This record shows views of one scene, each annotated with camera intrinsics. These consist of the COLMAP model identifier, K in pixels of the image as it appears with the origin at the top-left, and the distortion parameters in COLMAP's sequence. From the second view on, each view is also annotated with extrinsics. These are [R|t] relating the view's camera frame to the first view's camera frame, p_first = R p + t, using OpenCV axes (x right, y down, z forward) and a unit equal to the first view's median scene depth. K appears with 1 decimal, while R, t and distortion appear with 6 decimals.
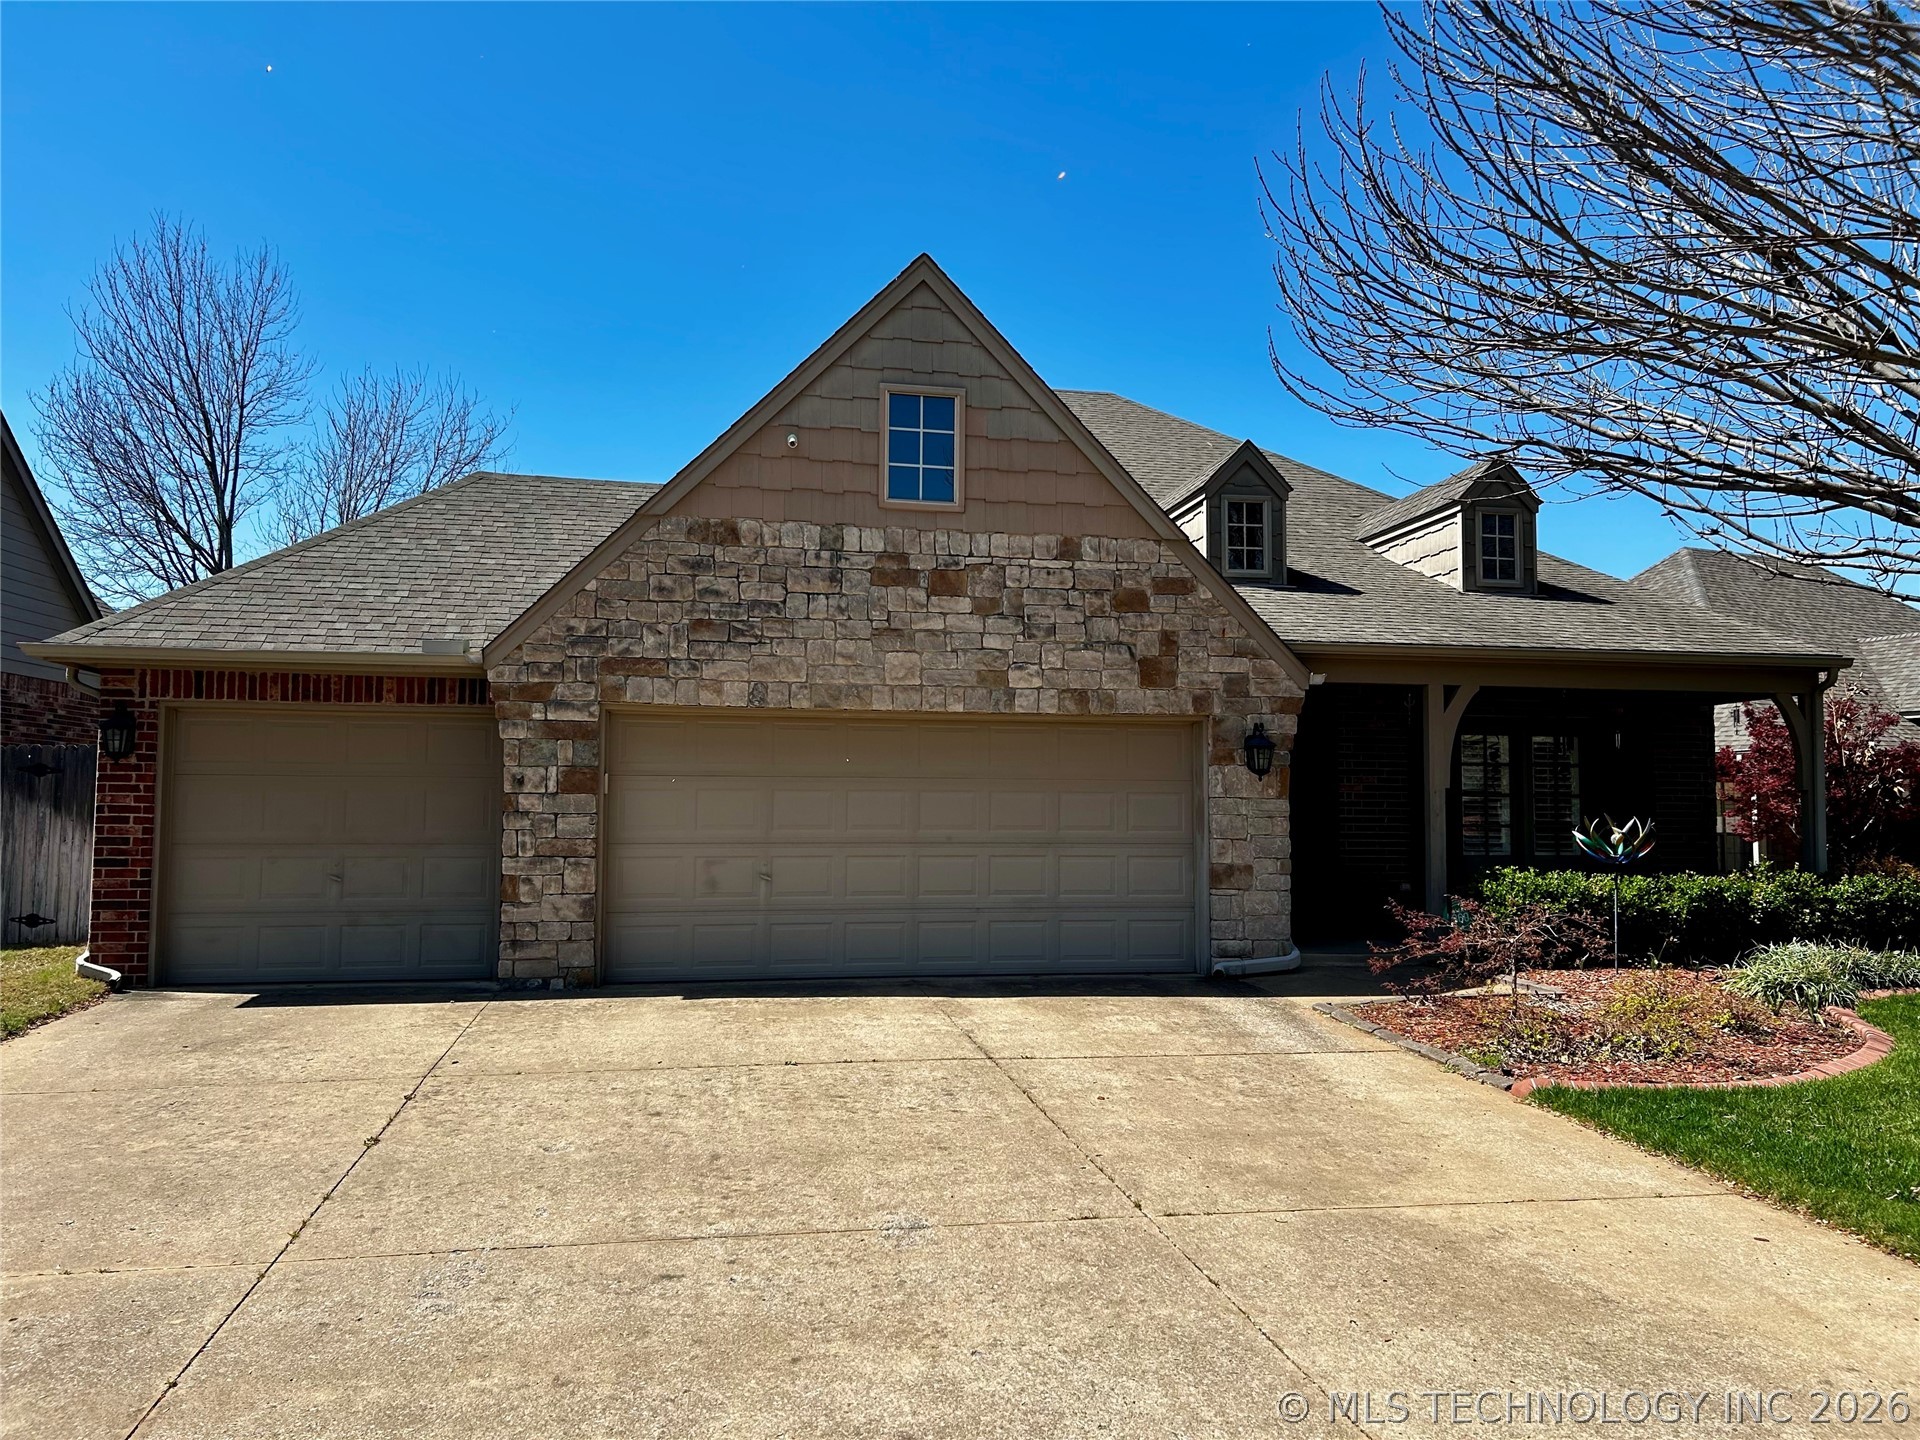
lens RADIAL K [[1438.1, 0, 973.5], [0, 1438.1, 729.9], [0, 0, 1]] dist [0.074943, -0.089706]
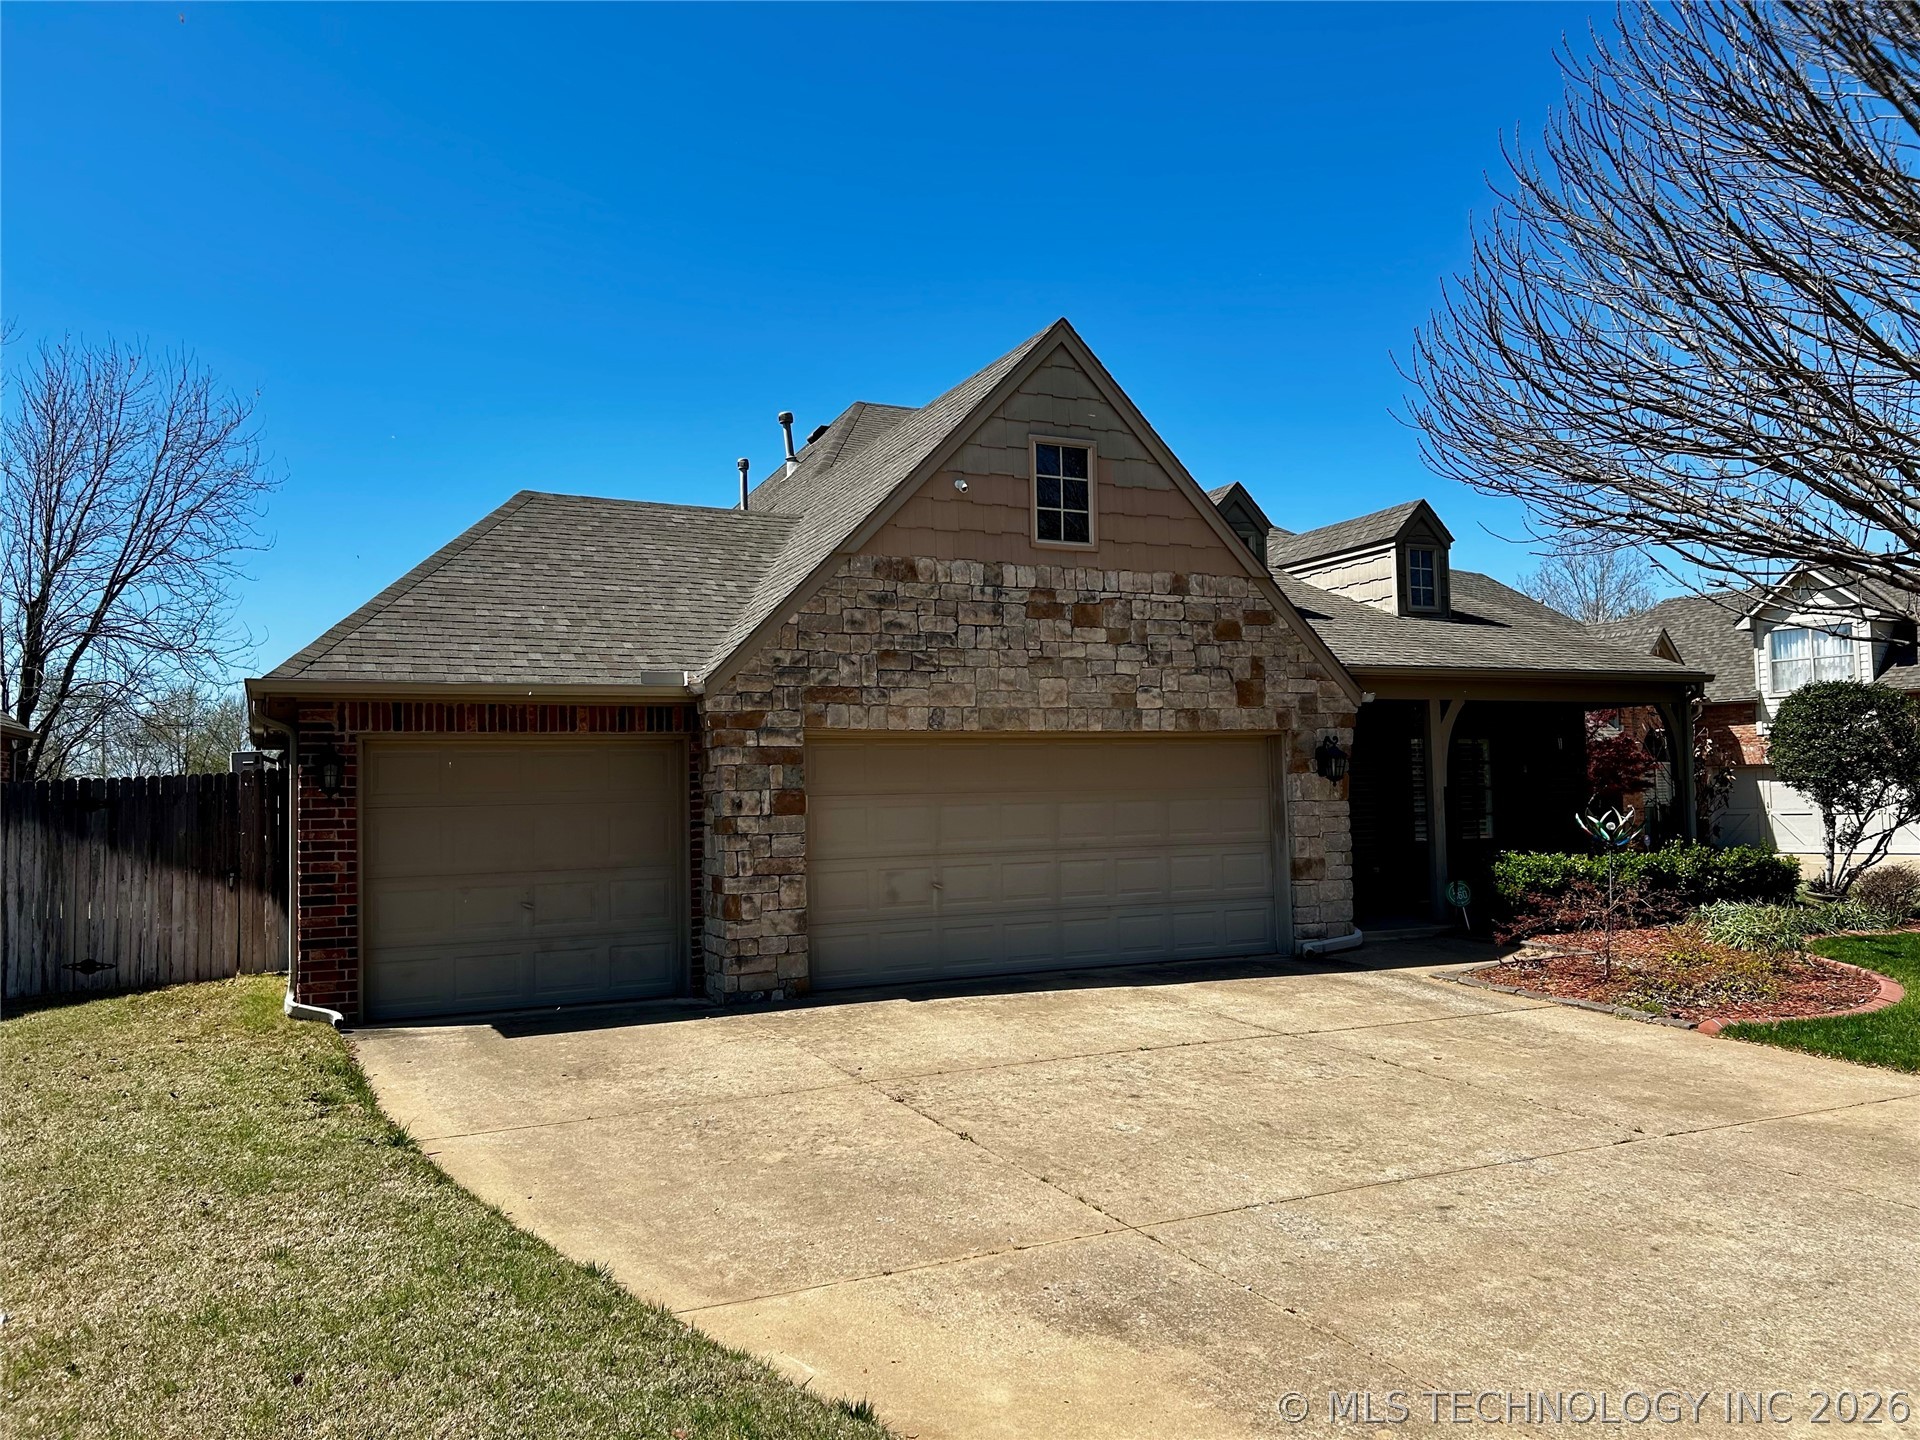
lens RADIAL K [[1438.1, 0, 975.4], [0, 1438.1, 724.8], [0, 0, 1]] dist [0.074943, -0.089706]
pose [[0.965545, -0.014279, 0.259844, -0.384620], [0.012927, 0.999893, 0.006911, -0.025787], [-0.259915, -0.003314, 0.965626, -0.052125]]
